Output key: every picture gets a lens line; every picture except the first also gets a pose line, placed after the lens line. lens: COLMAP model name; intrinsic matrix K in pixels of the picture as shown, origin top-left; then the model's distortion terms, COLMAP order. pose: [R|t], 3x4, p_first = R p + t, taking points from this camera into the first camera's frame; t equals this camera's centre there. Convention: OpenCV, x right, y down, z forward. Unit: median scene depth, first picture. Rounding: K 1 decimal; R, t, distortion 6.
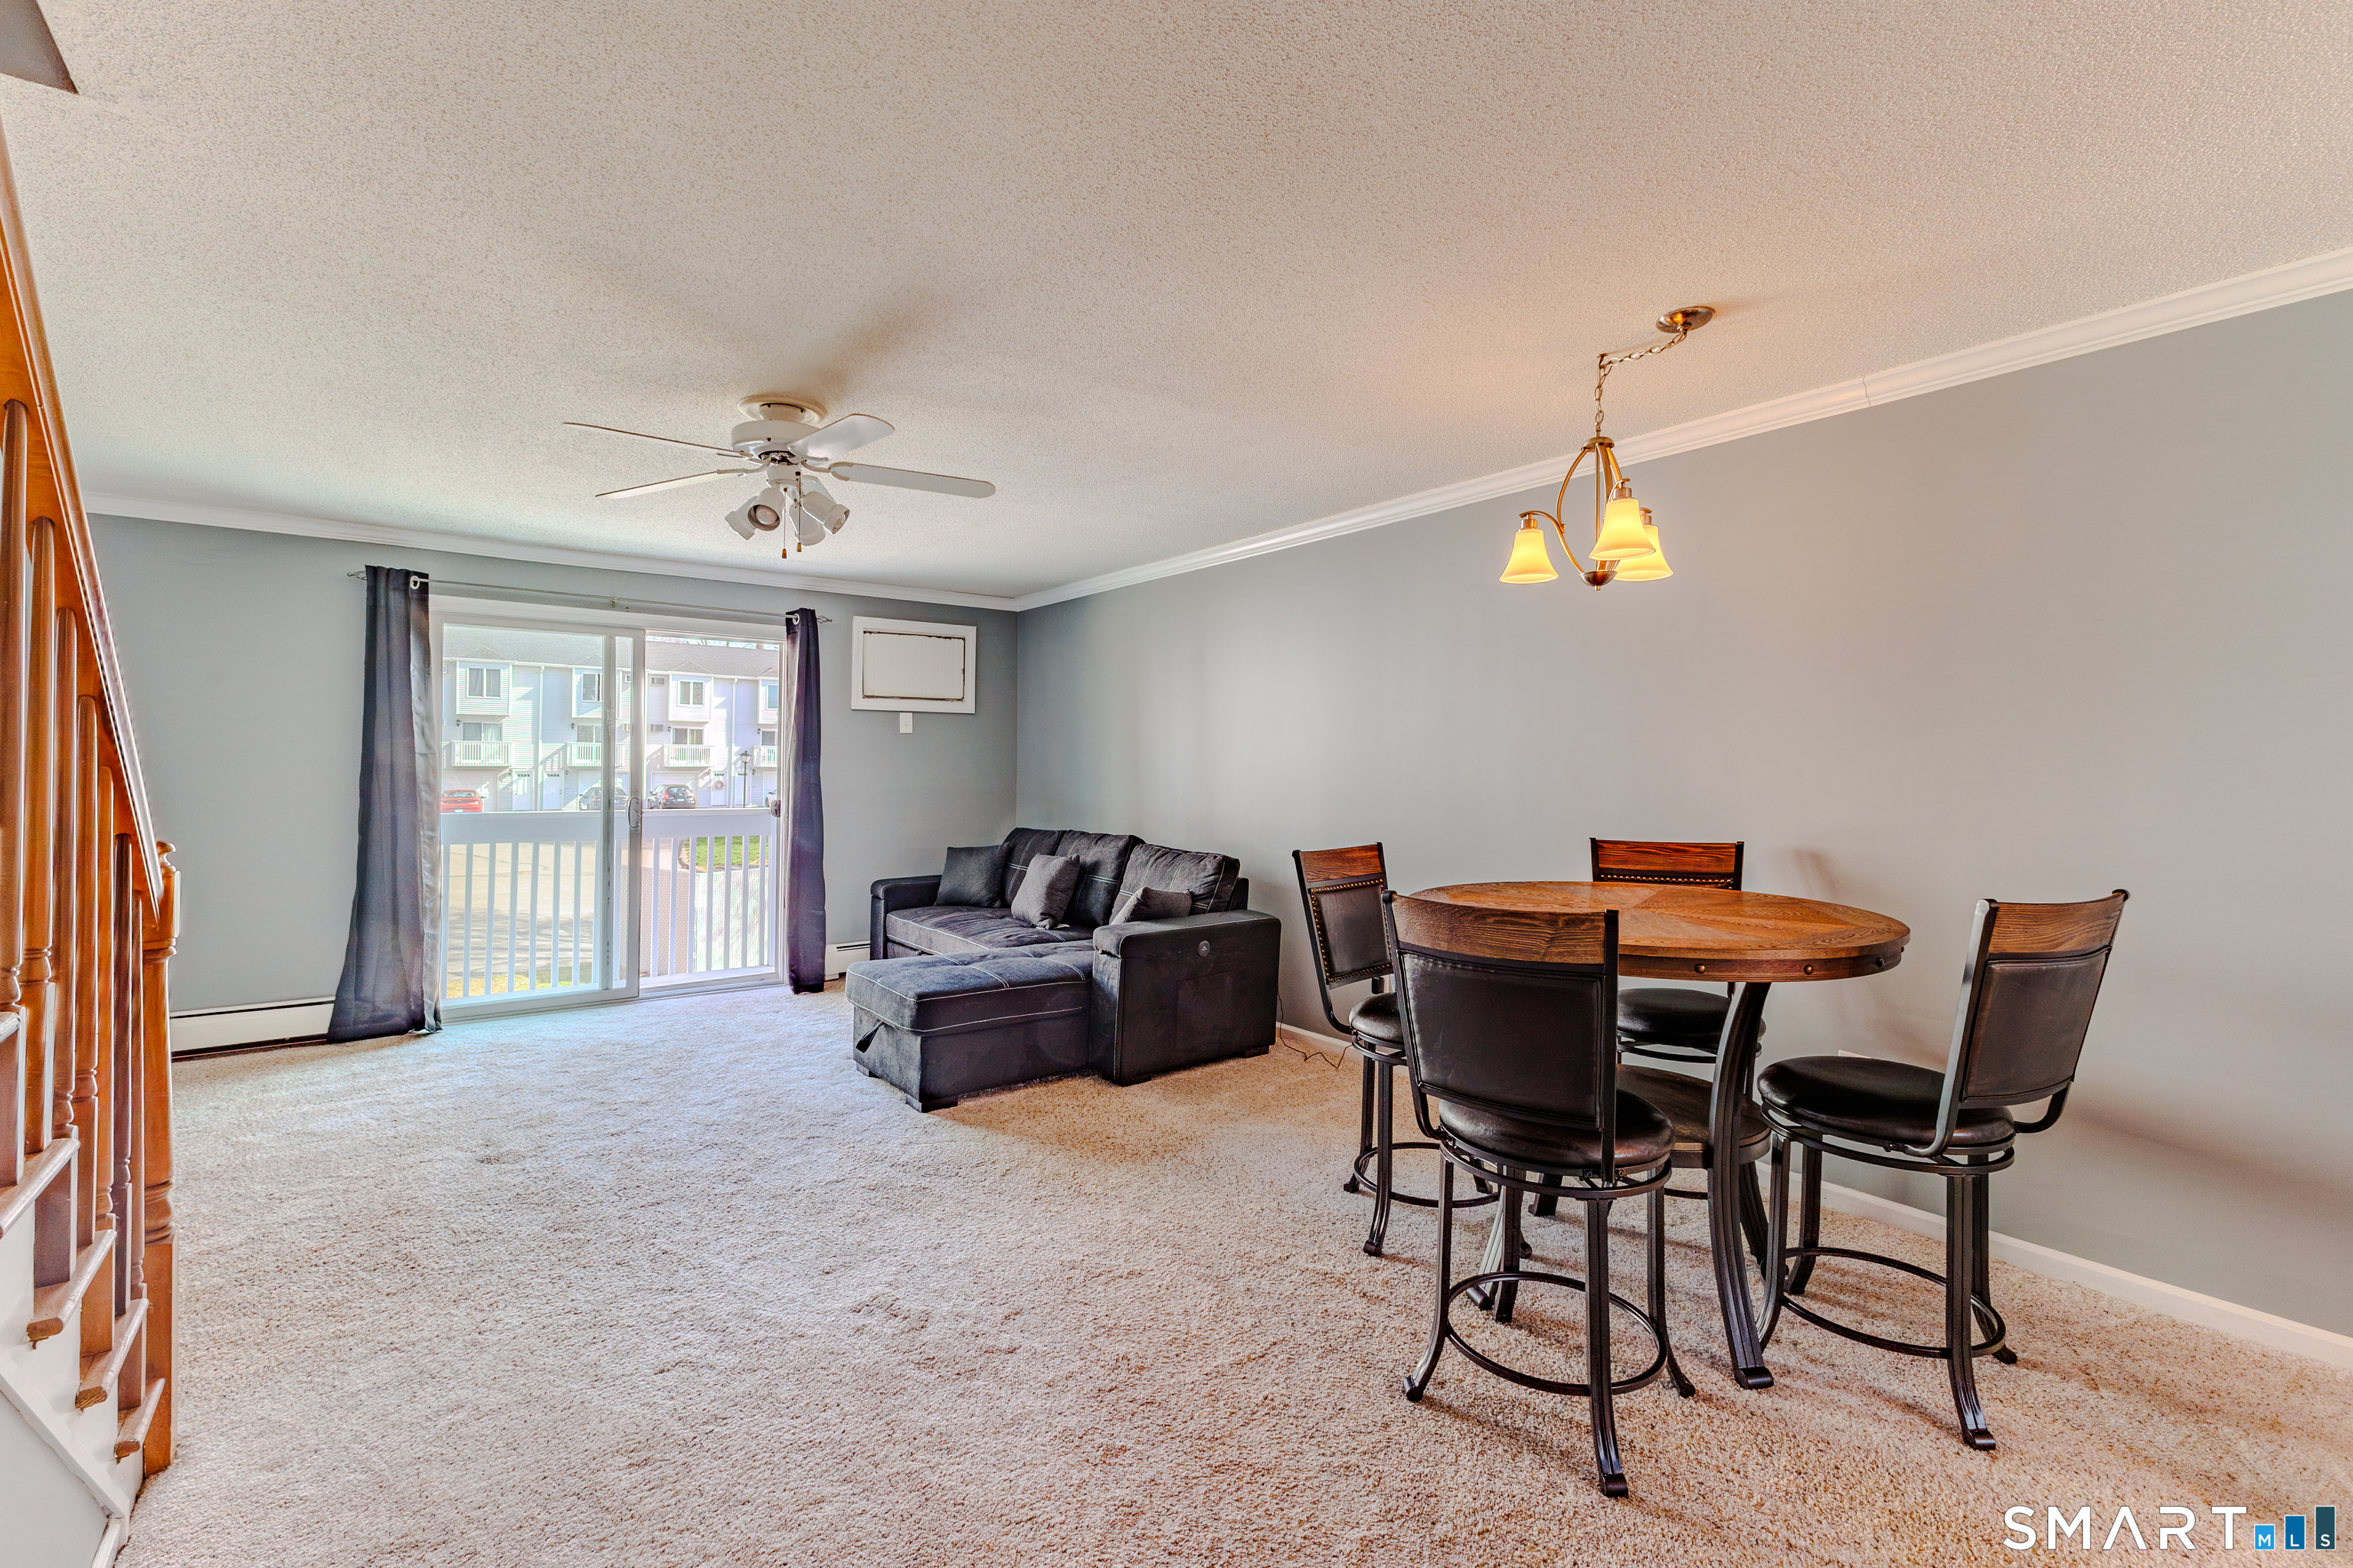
lens RADIAL K [[1032.3, 0, 1168.7], [0, 1032.3, 755.9], [0, 0, 1]] dist [0.017925, 0.000178]
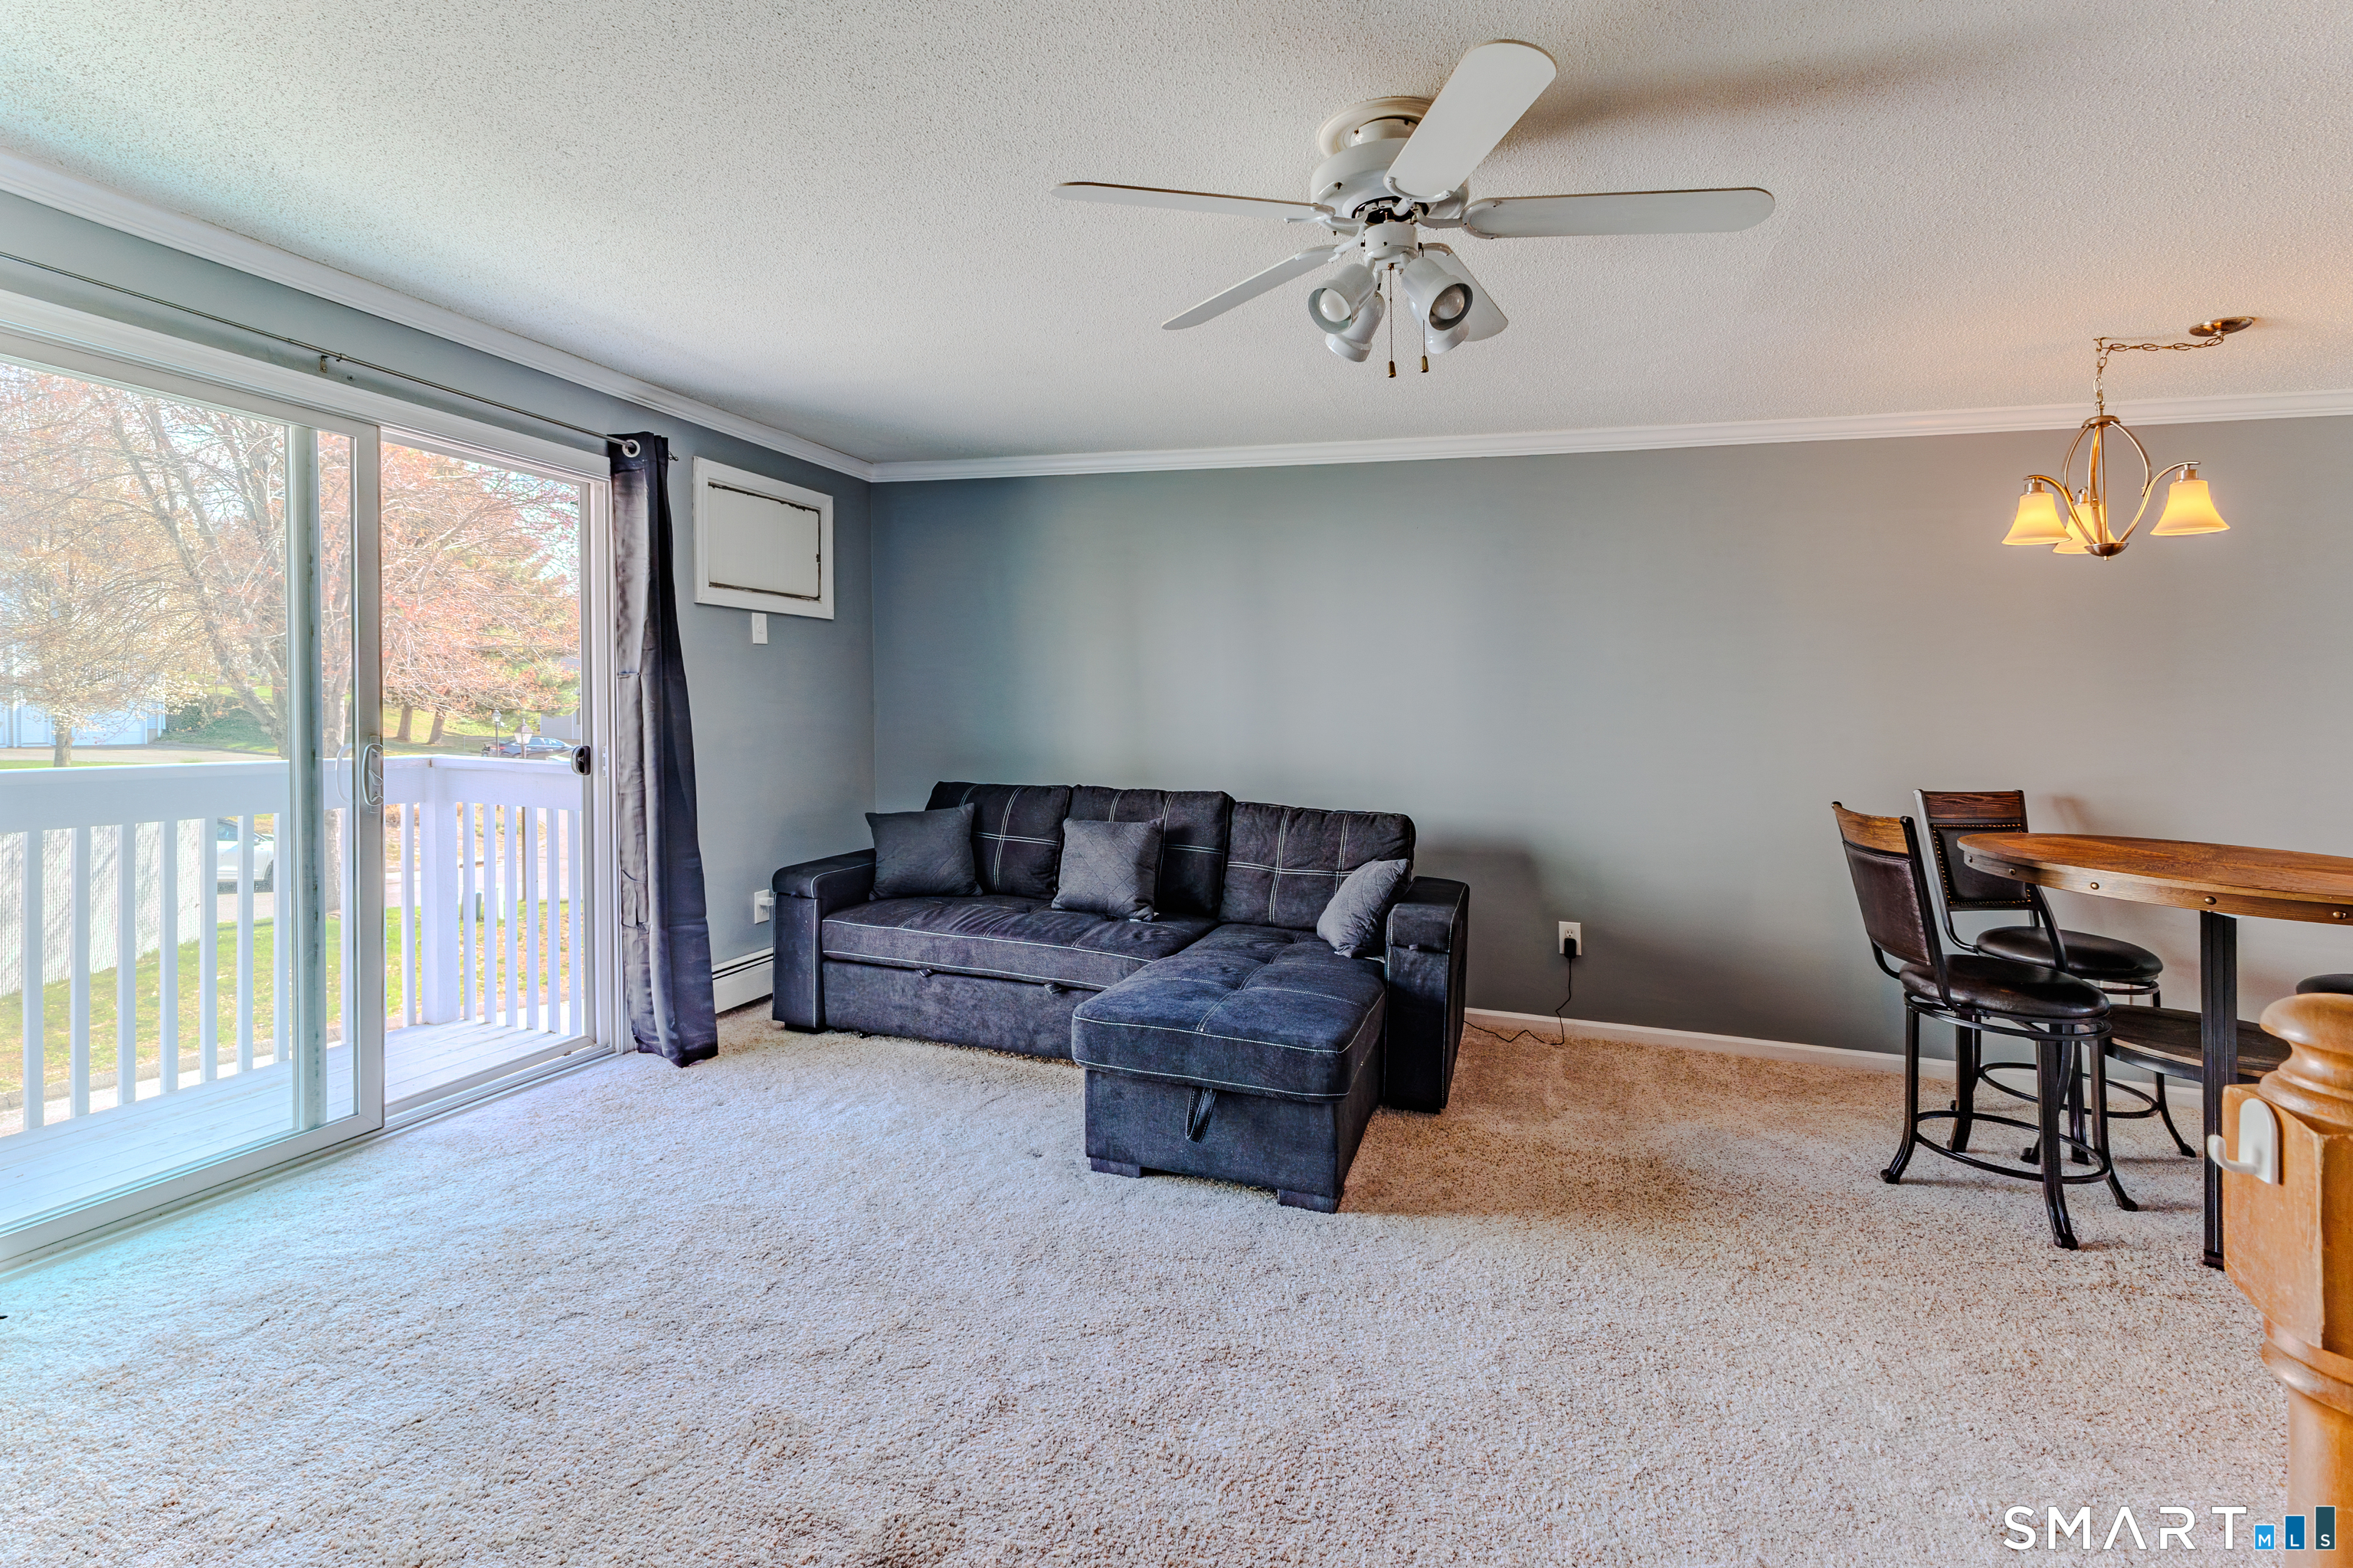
lens RADIAL K [[1061.4, 0, 1179.9], [0, 1061.4, 690.4], [0, 0, 1]] dist [0.015654, 0.000096]
pose [[0.814854, 0.022612, 0.579224, -0.540075], [-0.028570, 0.999591, 0.001169, -0.000739], [-0.578961, -0.017501, 0.815167, 0.355714]]
